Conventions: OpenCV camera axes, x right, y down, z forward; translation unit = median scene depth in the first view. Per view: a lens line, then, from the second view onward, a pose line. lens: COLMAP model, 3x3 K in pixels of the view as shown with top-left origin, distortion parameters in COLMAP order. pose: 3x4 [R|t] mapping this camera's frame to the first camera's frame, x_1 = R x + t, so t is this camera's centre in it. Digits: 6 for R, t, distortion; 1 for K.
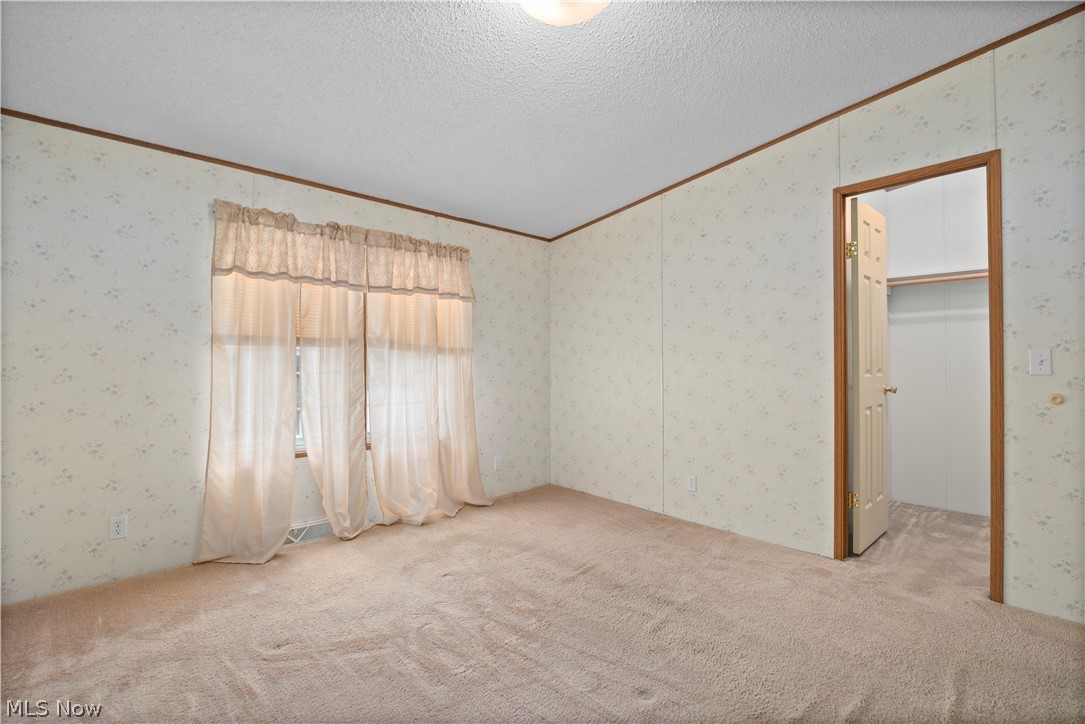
lens RADIAL K [[496.3, 0, 543.9], [0, 496.3, 356.4], [0, 0, 1]] dist [0.000087, 0.000046]
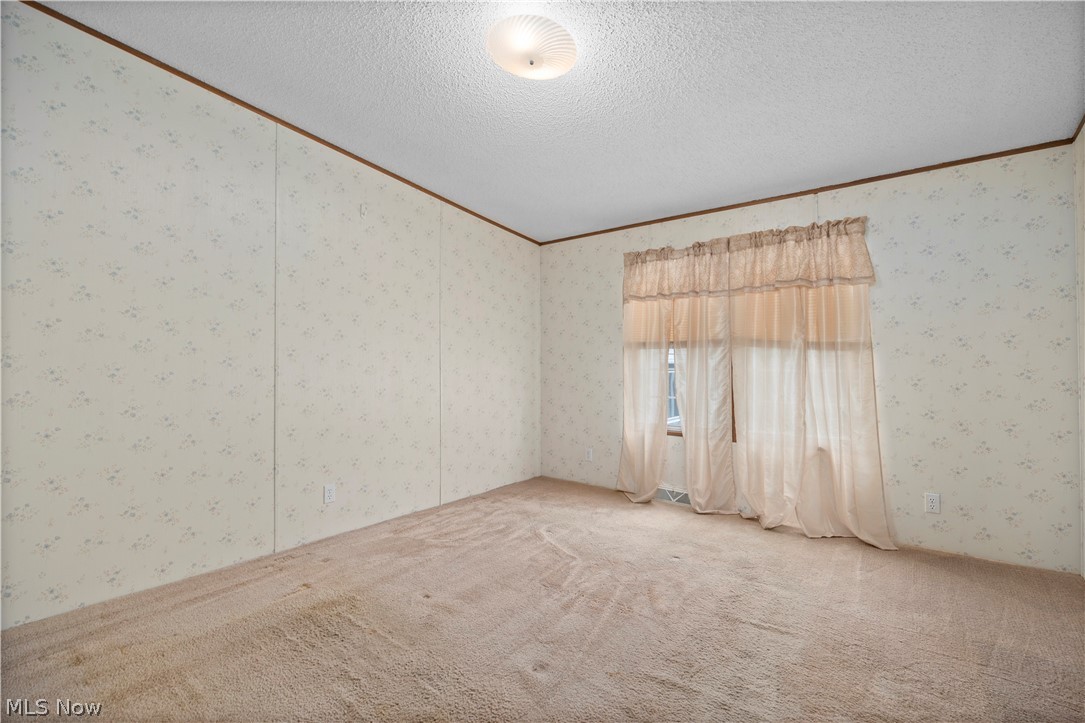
lens RADIAL K [[475.8, 0, 542.5], [0, 475.8, 361.5], [0, 0, 1]] dist [0.000598, 0.000092]
pose [[0.153858, -0.011700, -0.988024, 0.642787], [0.009739, 0.999899, -0.010324, 0.022507], [0.988045, -0.008034, 0.153957, 0.465260]]
